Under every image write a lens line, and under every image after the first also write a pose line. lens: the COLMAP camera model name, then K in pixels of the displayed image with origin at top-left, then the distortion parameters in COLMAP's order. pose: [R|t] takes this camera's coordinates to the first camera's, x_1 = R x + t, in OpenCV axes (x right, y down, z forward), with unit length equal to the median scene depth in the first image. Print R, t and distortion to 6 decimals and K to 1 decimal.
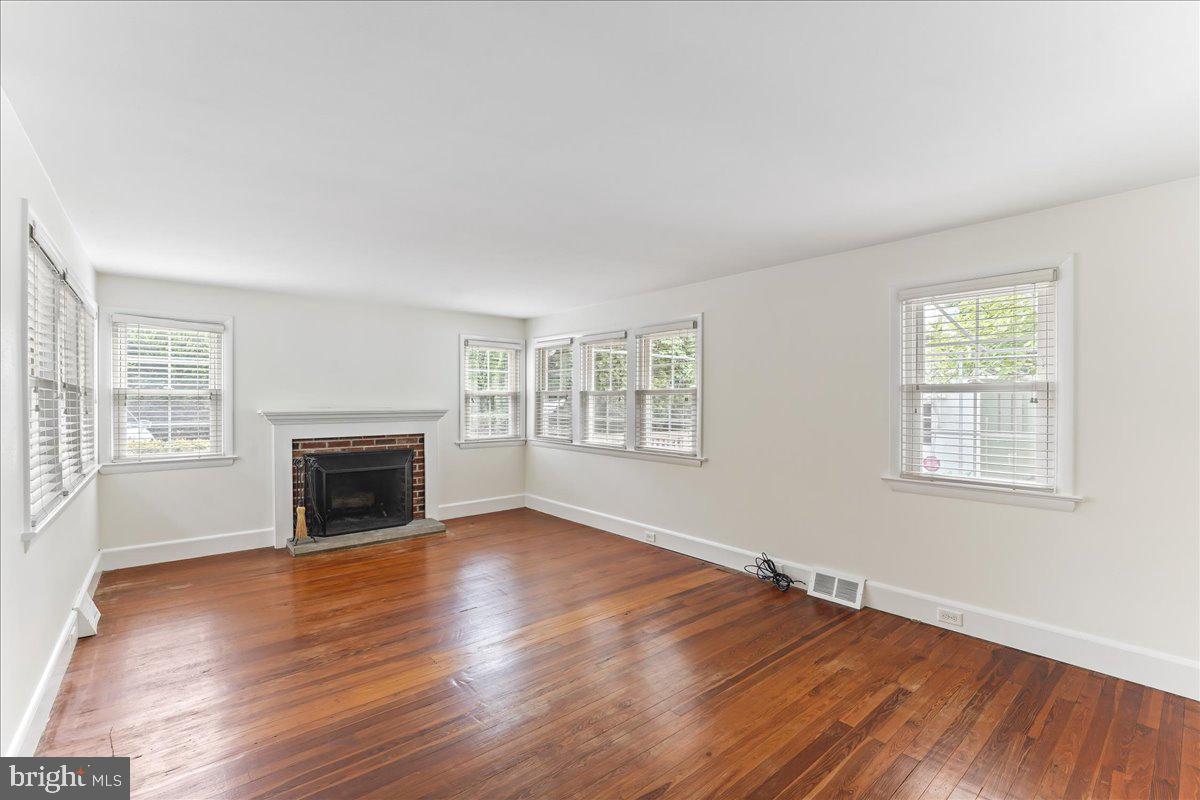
lens RADIAL K [[523.7, 0, 616.5], [0, 523.7, 404.9], [0, 0, 1]] dist [0.002022, 0.000192]
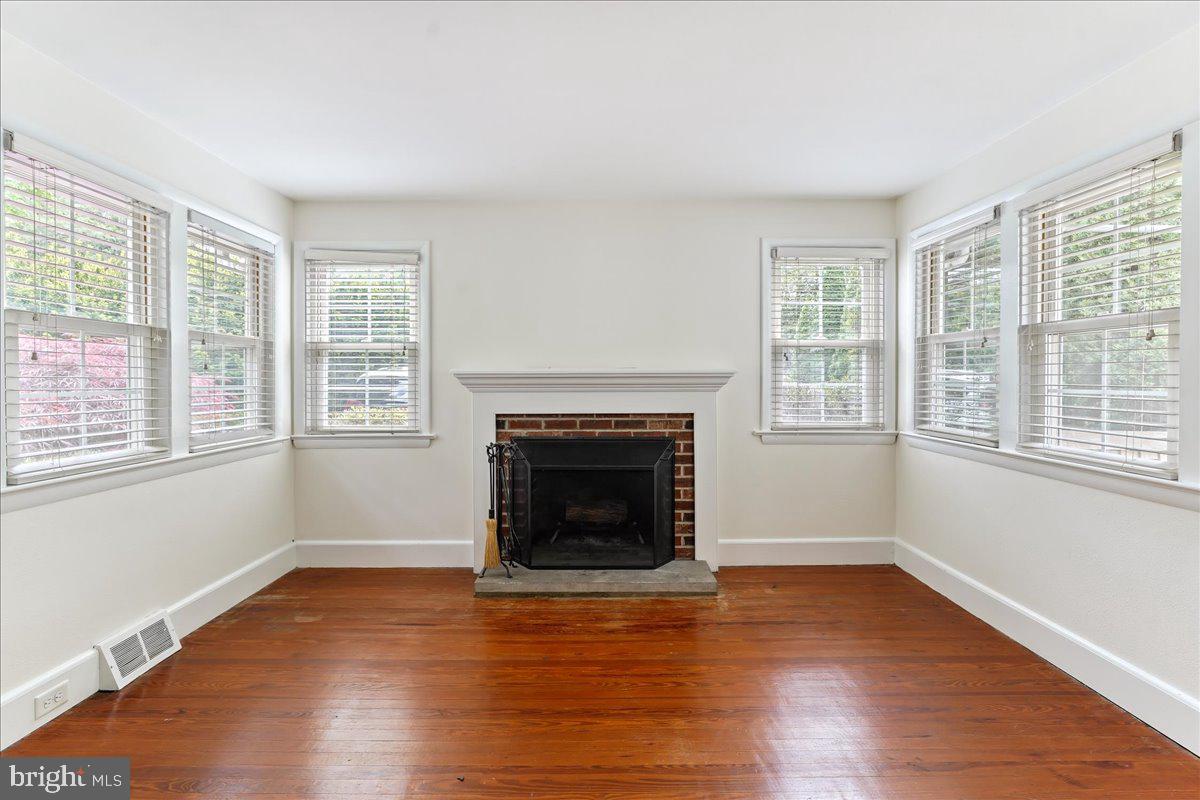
lens RADIAL K [[602.1, 0, 604.5], [0, 602.1, 381.0], [0, 0, 1]] dist [0.002896, 0.000638]
pose [[0.759279, 0.002127, -0.650761, -0.008219], [-0.003799, 0.999992, -0.001164, 0.020418], [0.650754, 0.003356, 0.759281, 0.436513]]
